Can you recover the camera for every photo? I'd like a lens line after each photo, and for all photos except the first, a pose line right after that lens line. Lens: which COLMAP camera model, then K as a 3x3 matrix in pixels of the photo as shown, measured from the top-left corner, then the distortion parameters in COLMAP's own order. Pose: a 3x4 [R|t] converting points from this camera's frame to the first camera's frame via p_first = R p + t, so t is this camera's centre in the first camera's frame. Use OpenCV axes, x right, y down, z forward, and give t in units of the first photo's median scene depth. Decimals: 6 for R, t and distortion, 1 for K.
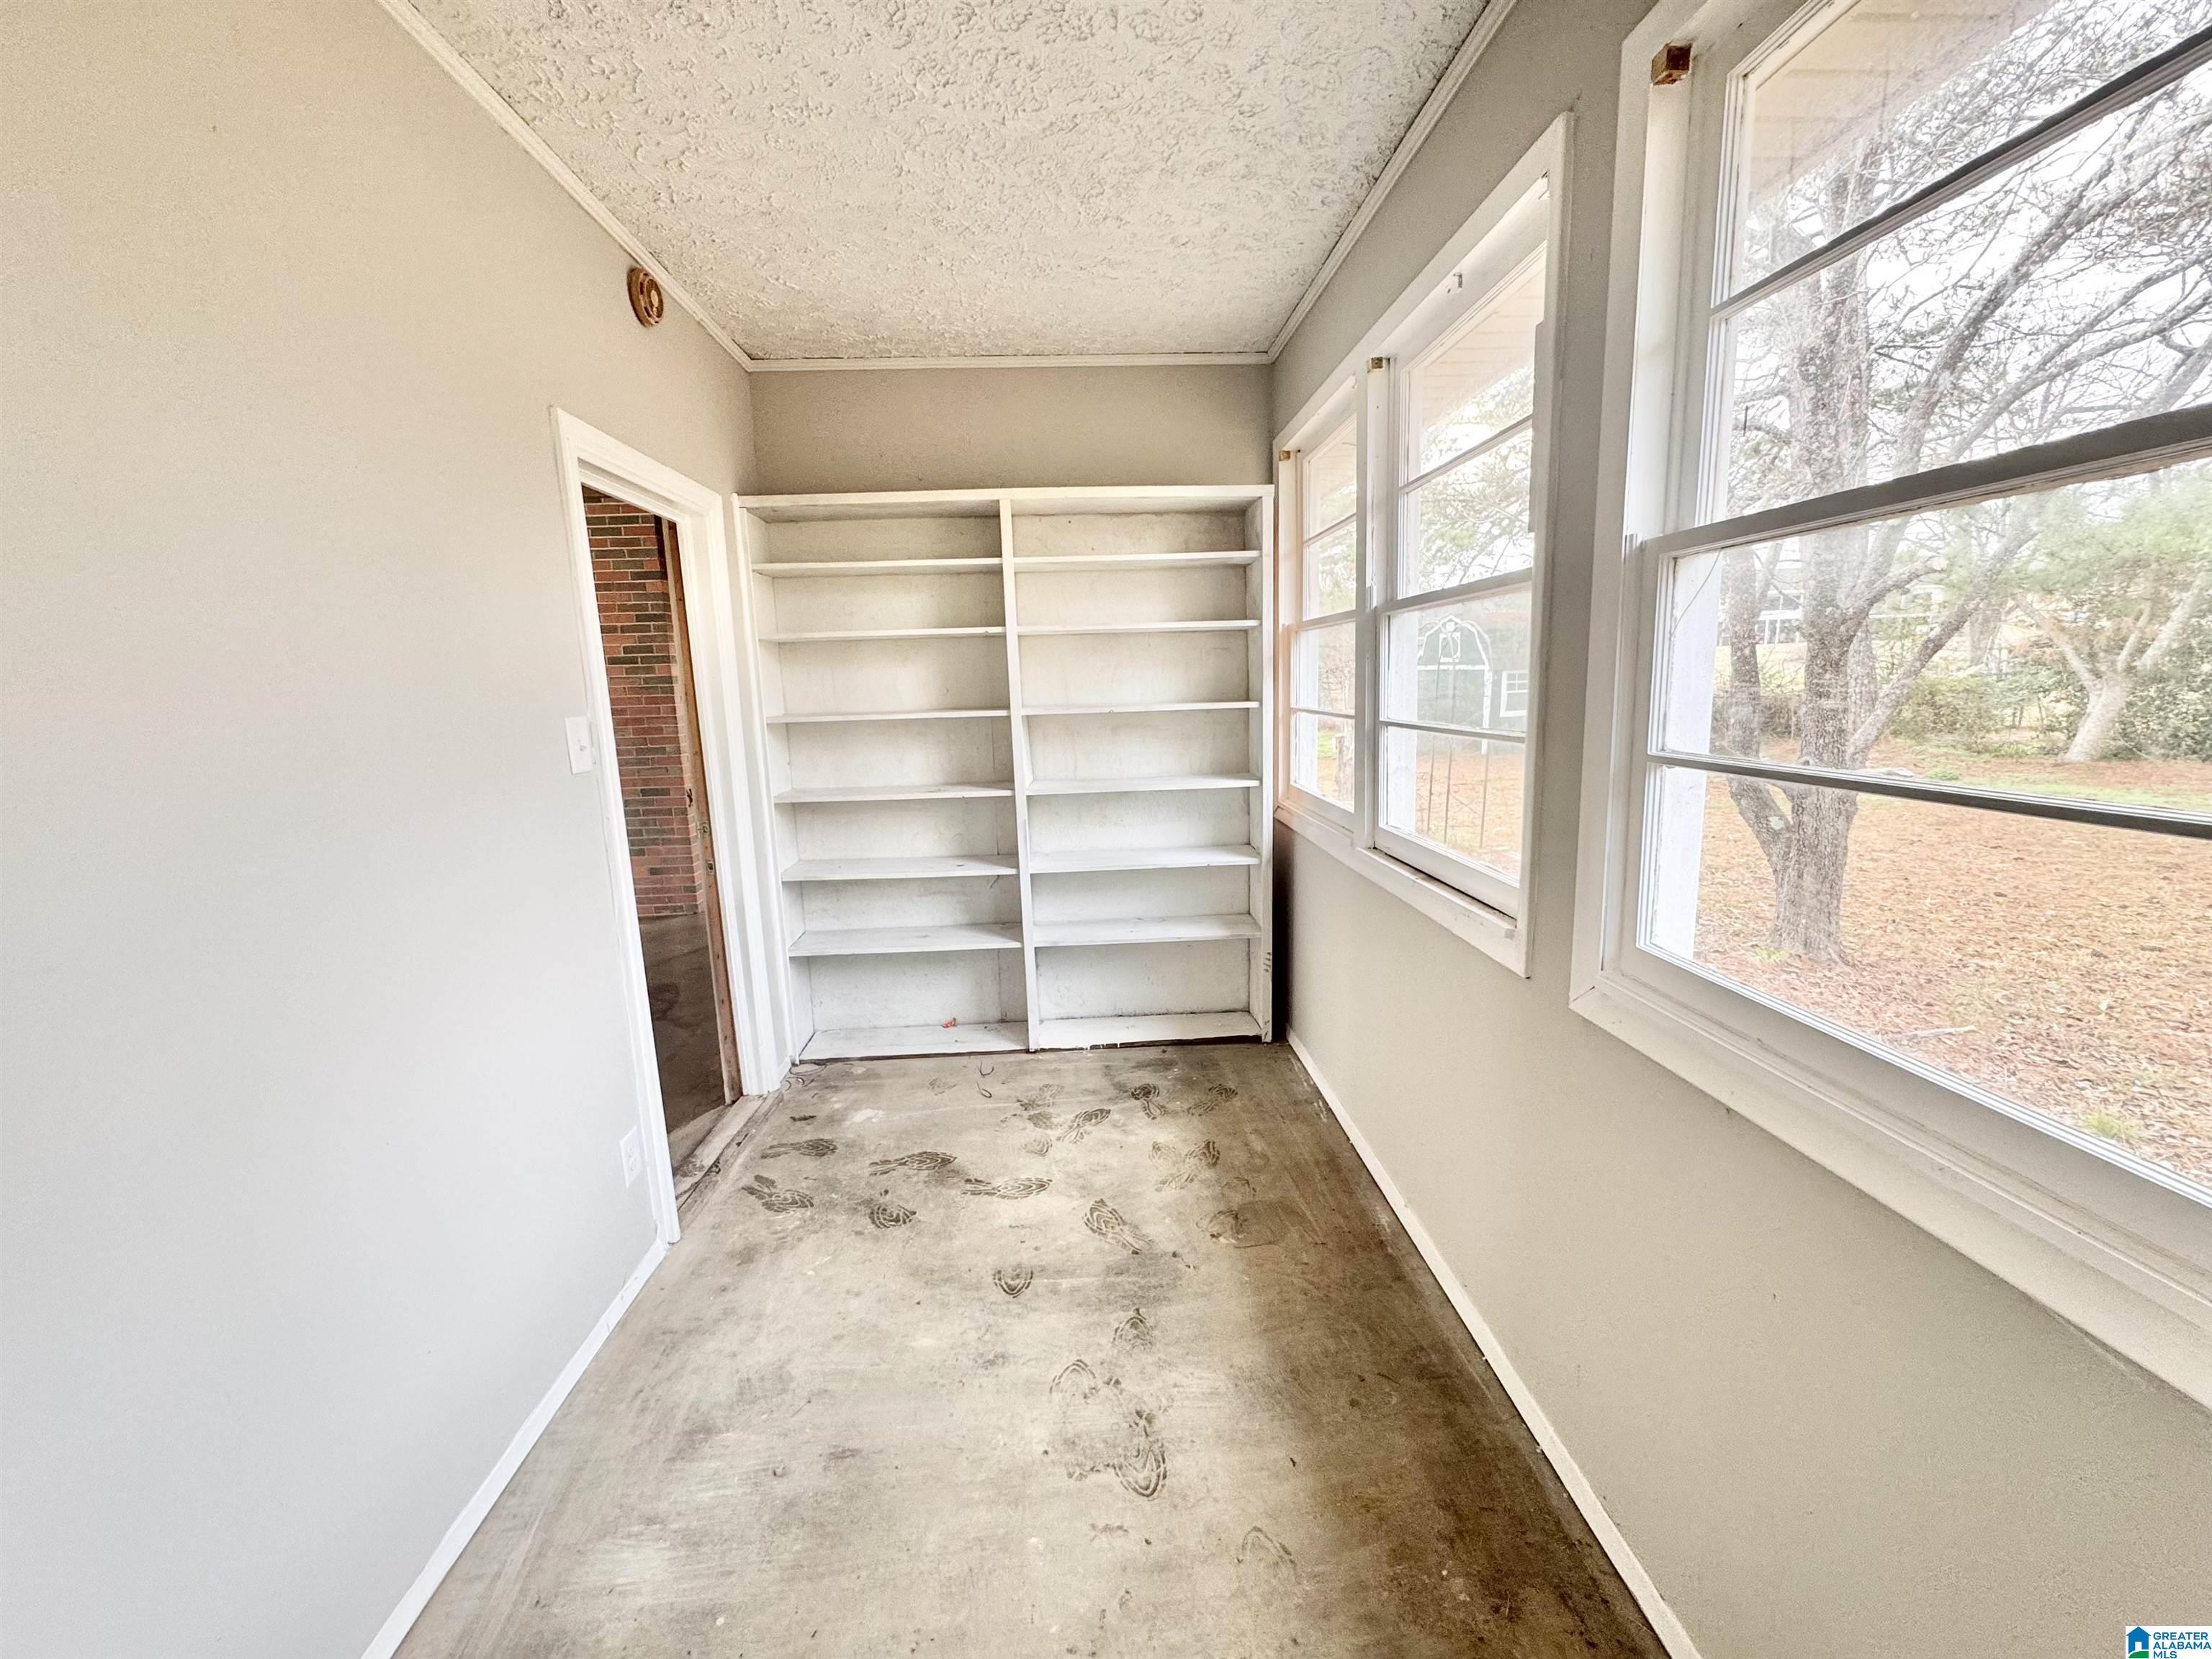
lens RADIAL K [[876.9, 0, 1103.8], [0, 876.9, 830.7], [0, 0, 1]] dist [-0.002495, 0.000258]
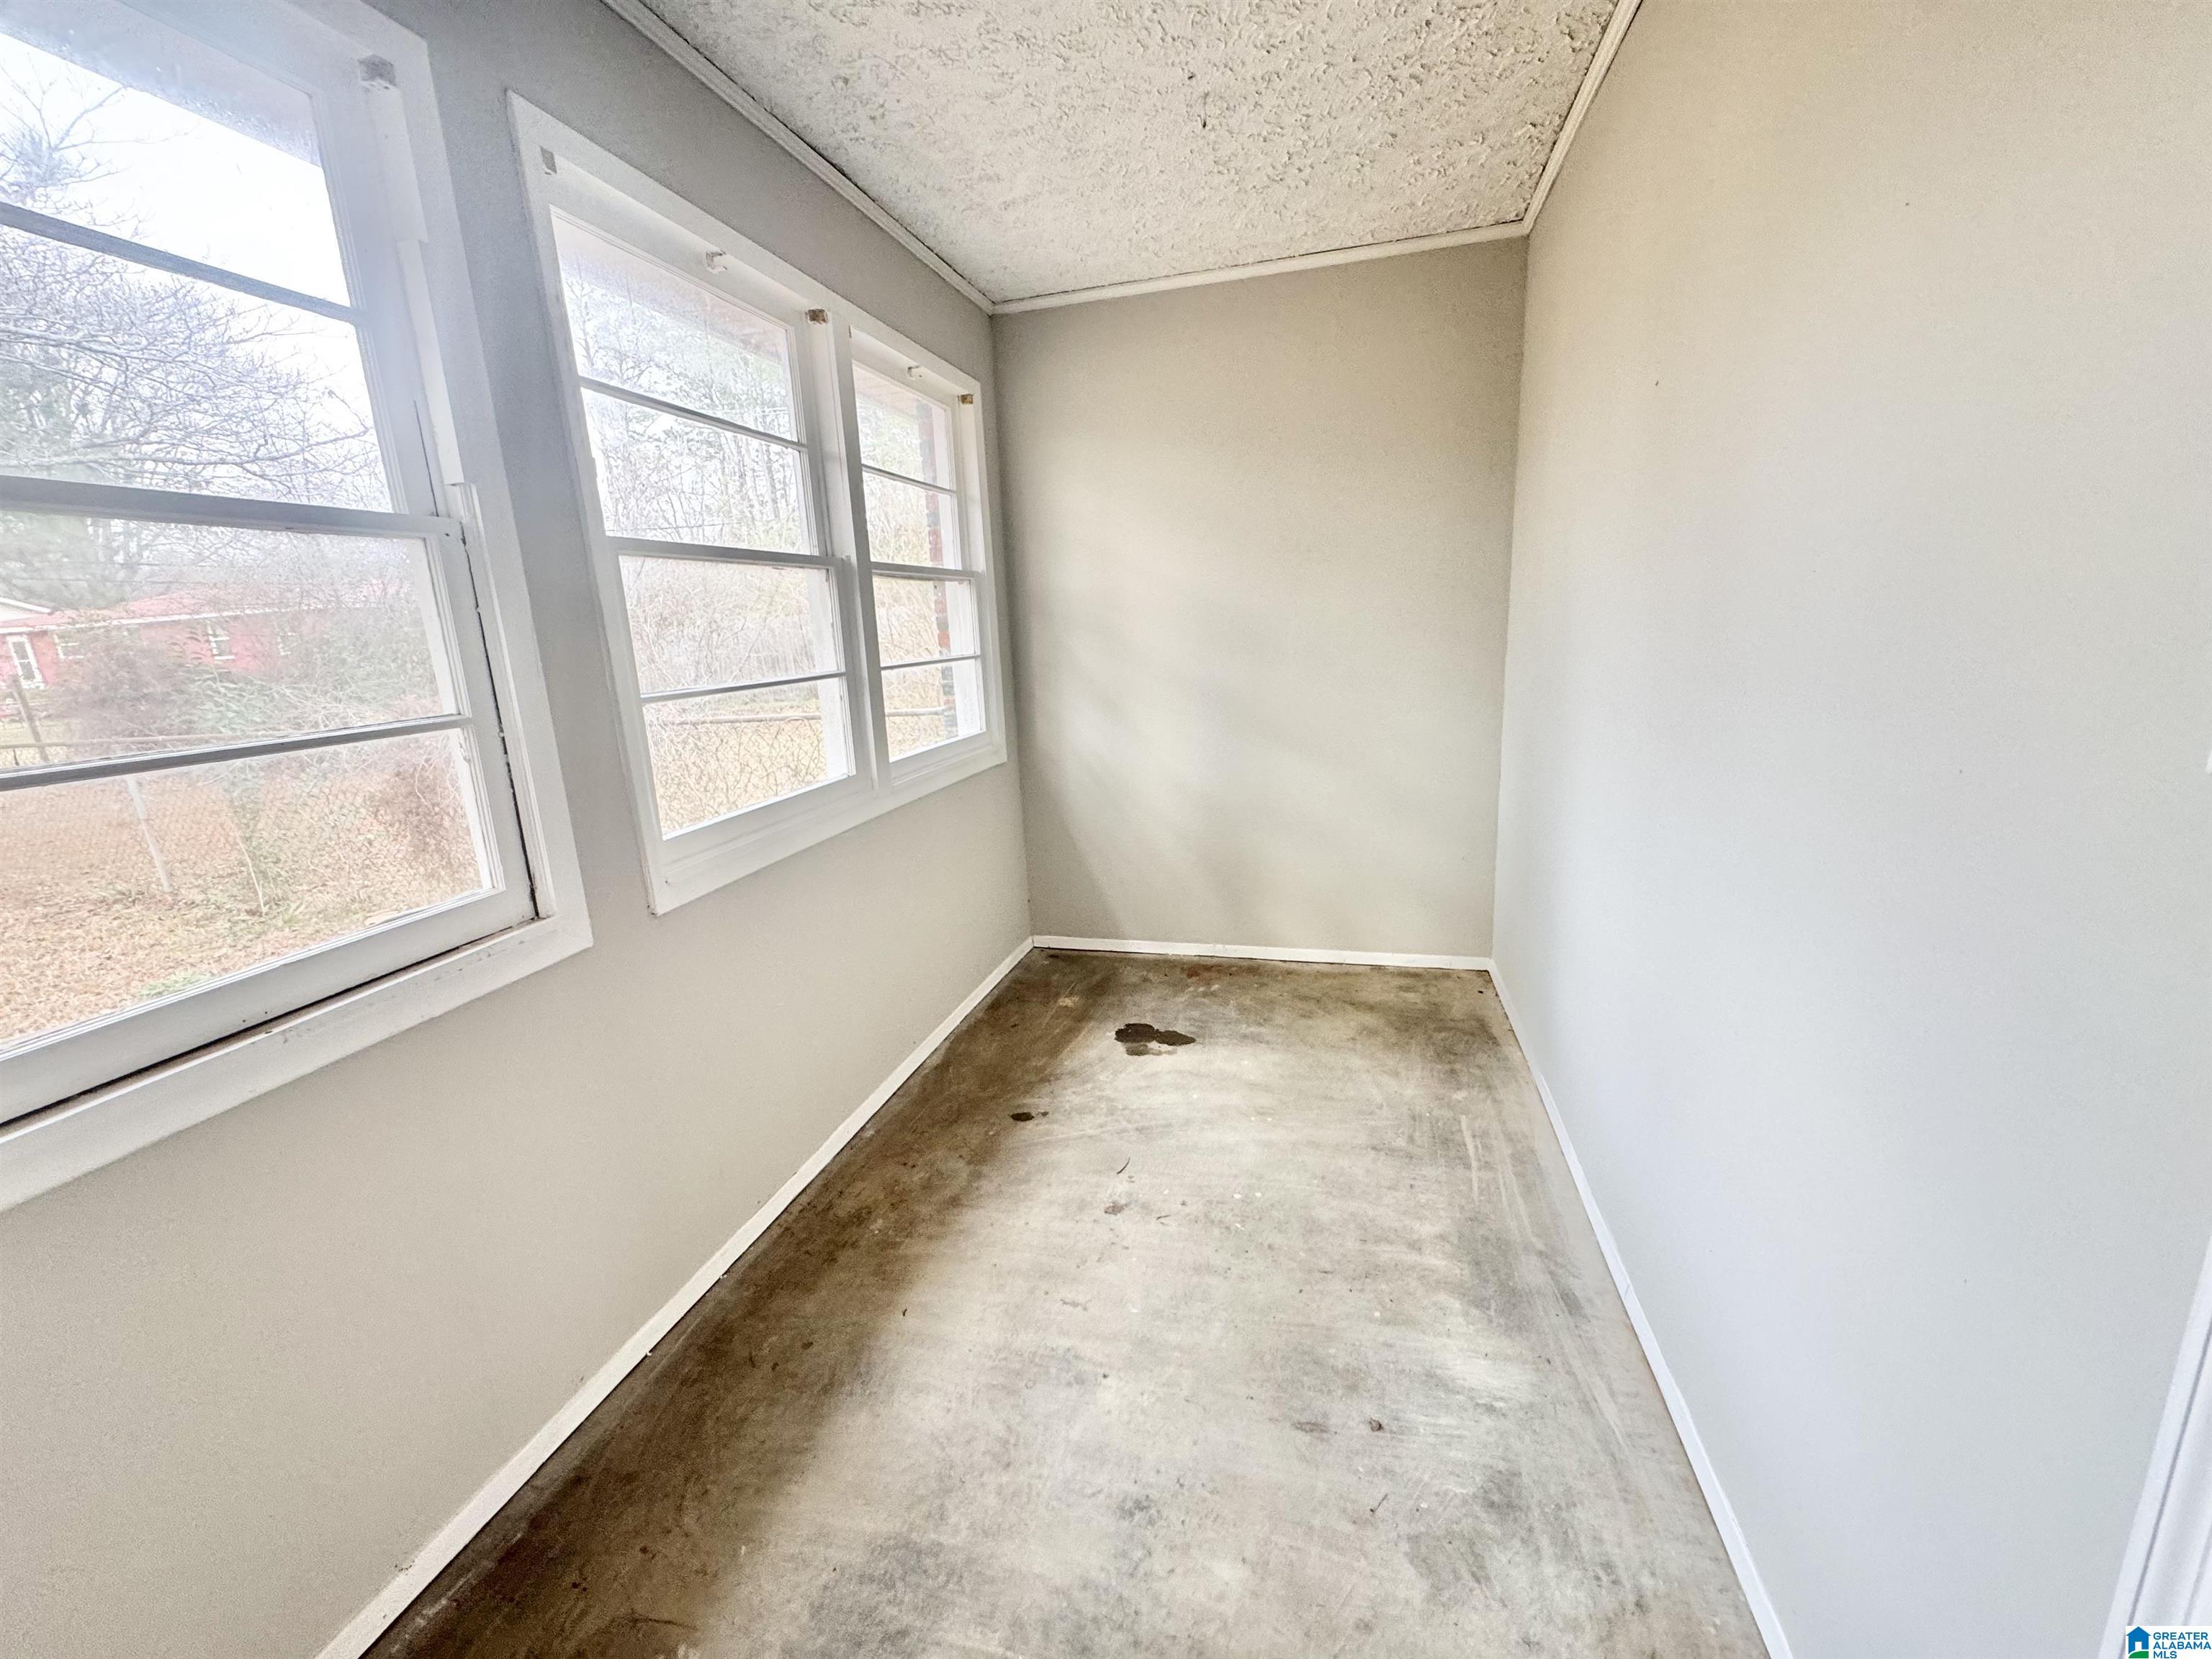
lens RADIAL K [[876.9, 0, 1103.3], [0, 876.9, 820.3], [0, 0, 1]] dist [-0.002495, 0.000258]
pose [[-0.949310, 0.010353, 0.314171, -0.378081], [0.128827, 0.924480, 0.358805, -0.242811], [-0.286730, 0.381090, -0.878952, 1.599482]]
